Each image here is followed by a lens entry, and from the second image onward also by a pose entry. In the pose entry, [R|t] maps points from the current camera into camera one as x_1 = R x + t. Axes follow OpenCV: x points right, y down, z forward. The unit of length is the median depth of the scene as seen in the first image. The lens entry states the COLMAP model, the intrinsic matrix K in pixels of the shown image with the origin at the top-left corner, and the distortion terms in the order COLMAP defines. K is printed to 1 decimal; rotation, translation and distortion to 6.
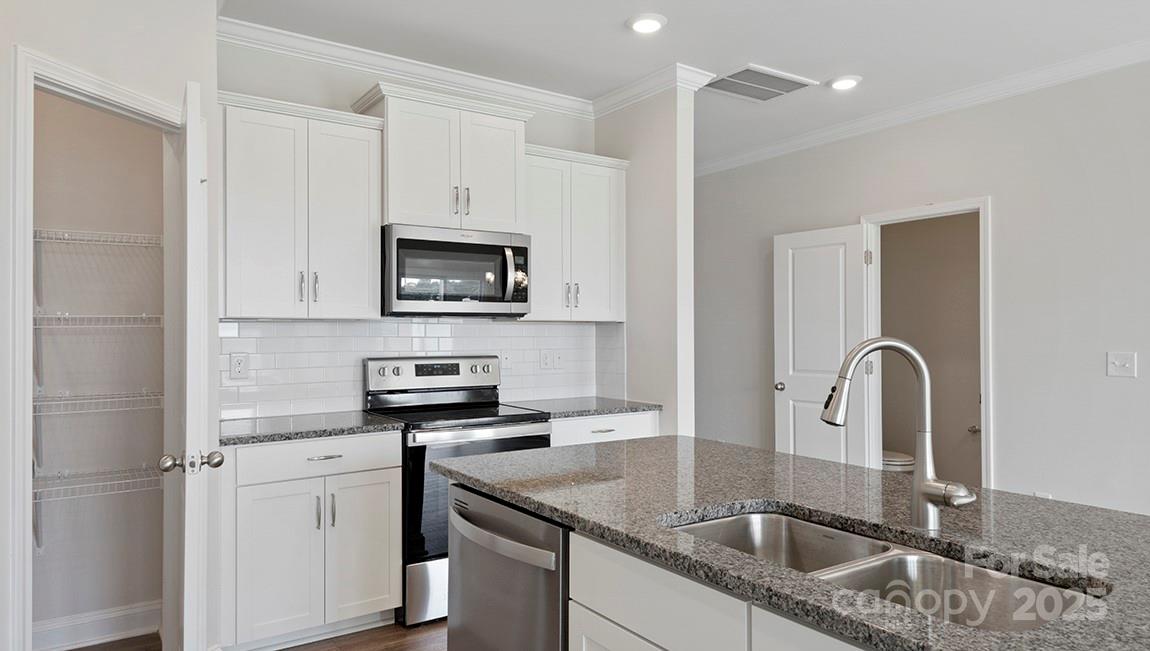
lens RADIAL K [[725.9, 0, 575.0], [0, 725.9, 325.5], [0, 0, 1]] dist [0.047602, -0.040663]
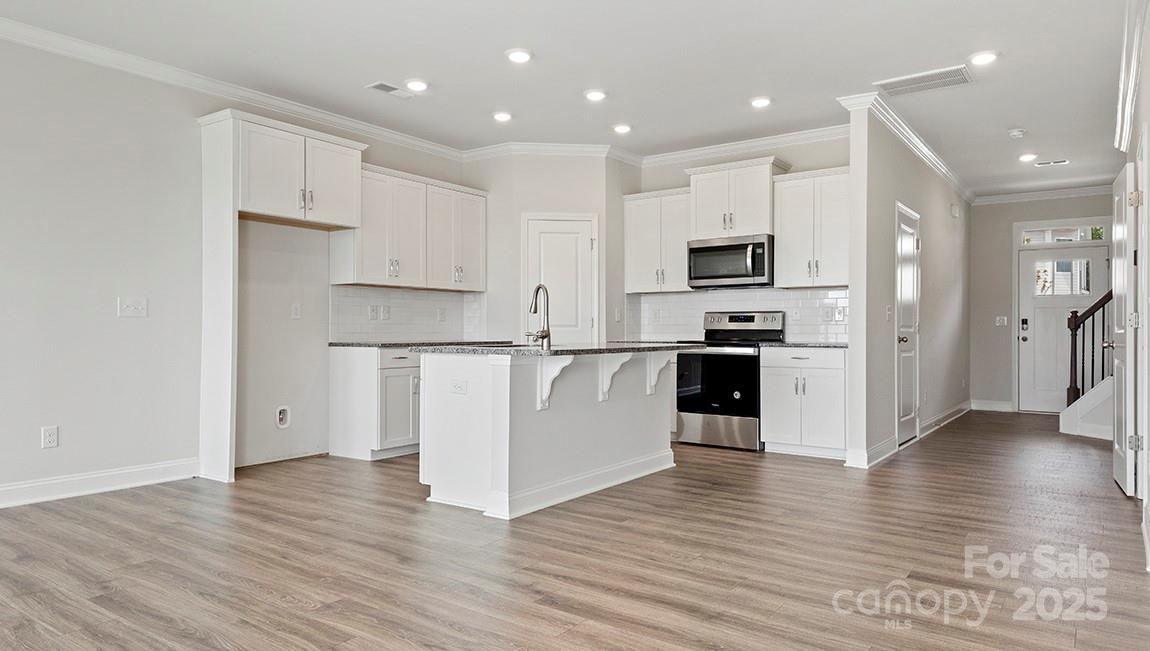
lens RADIAL K [[725.9, 0, 575.0], [0, 725.9, 325.5], [0, 0, 1]] dist [0.047602, -0.040663]
pose [[0.345436, -0.000928, -0.938442, 1.313116], [0.008941, 0.999957, 0.002303, 0.070223], [0.938400, -0.009186, 0.345429, 0.037727]]
